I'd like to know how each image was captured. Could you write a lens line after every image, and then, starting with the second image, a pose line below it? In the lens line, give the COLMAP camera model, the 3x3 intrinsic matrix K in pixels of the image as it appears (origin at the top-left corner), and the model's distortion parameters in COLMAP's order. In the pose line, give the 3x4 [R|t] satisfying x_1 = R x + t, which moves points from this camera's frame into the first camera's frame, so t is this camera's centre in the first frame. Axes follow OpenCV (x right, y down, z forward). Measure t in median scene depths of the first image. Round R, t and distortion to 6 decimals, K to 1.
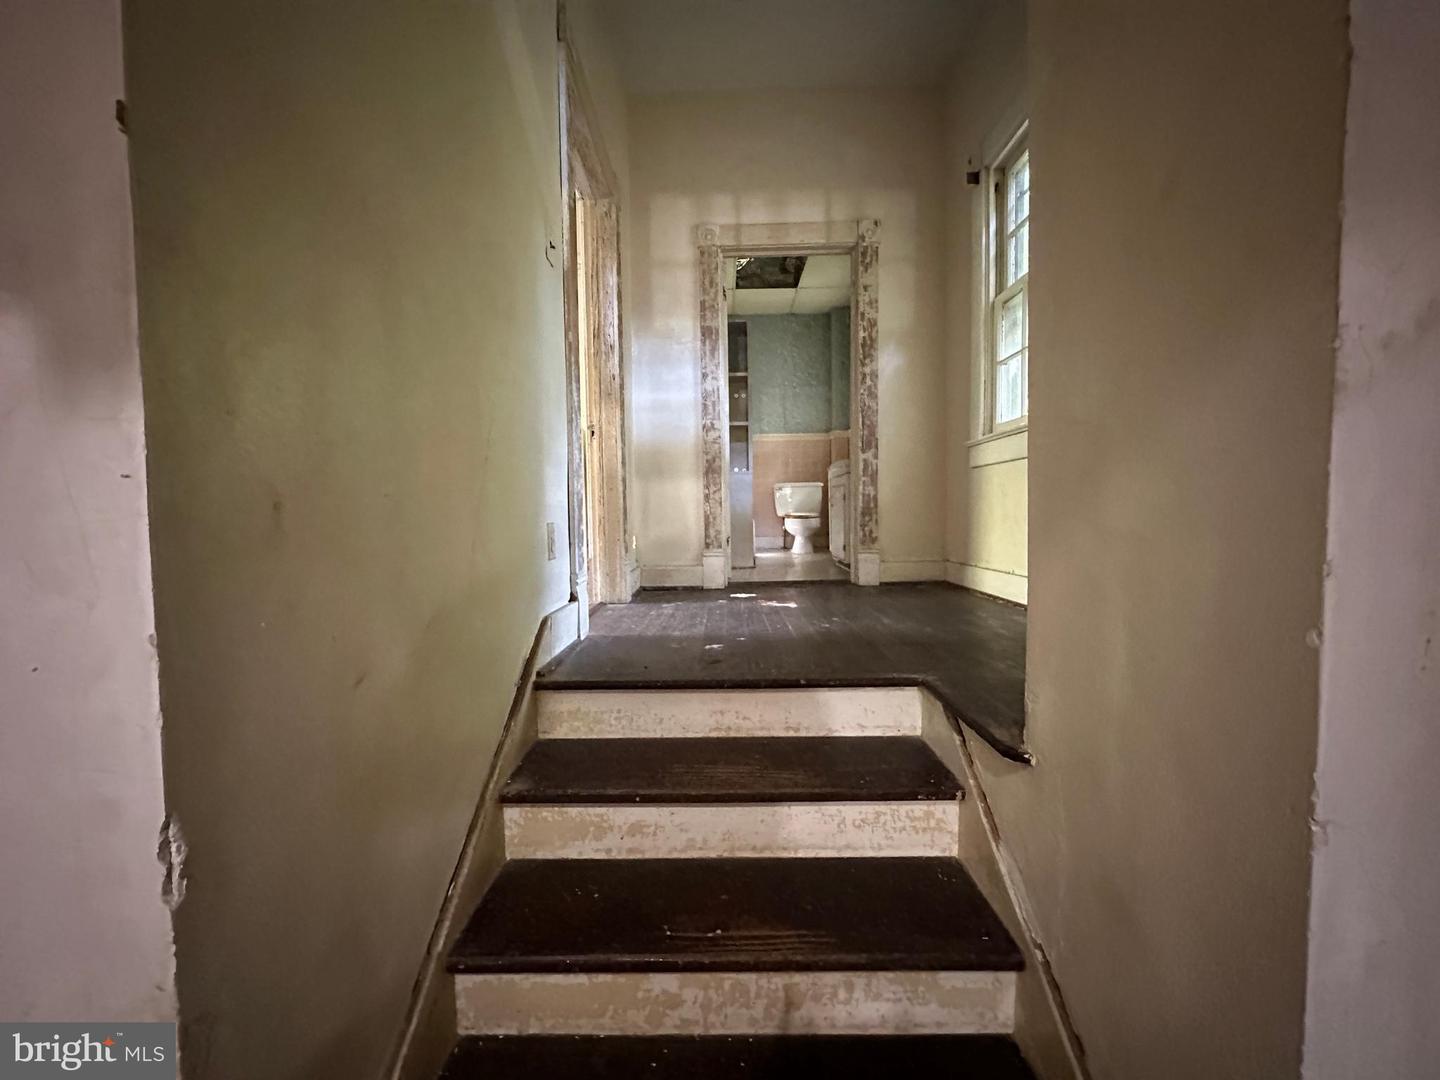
lens RADIAL K [[573.0, 0, 720.6], [0, 573.0, 540.5], [0, 0, 1]] dist [-0.004740, 0.000578]
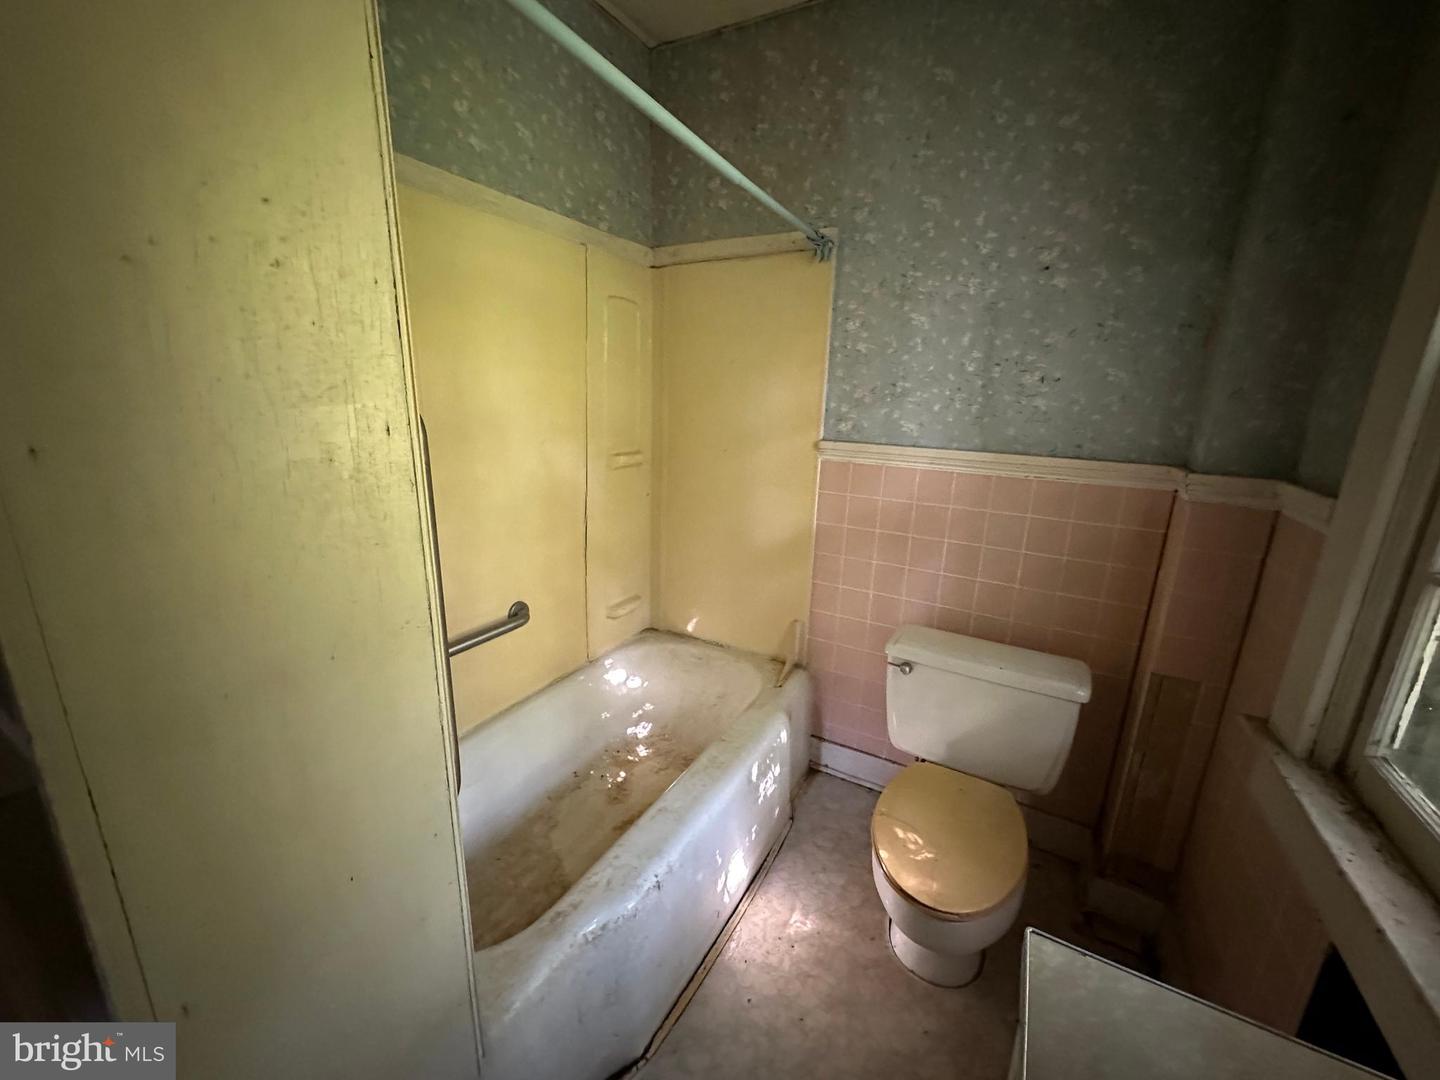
lens RADIAL K [[573.0, 0, 720.6], [0, 573.0, 537.3], [0, 0, 1]] dist [-0.004740, 0.000578]
pose [[0.875721, 0.158984, -0.455892, 0.140712], [-0.074305, 0.977360, 0.198105, -0.196842], [0.477066, -0.139610, 0.867708, 0.717344]]
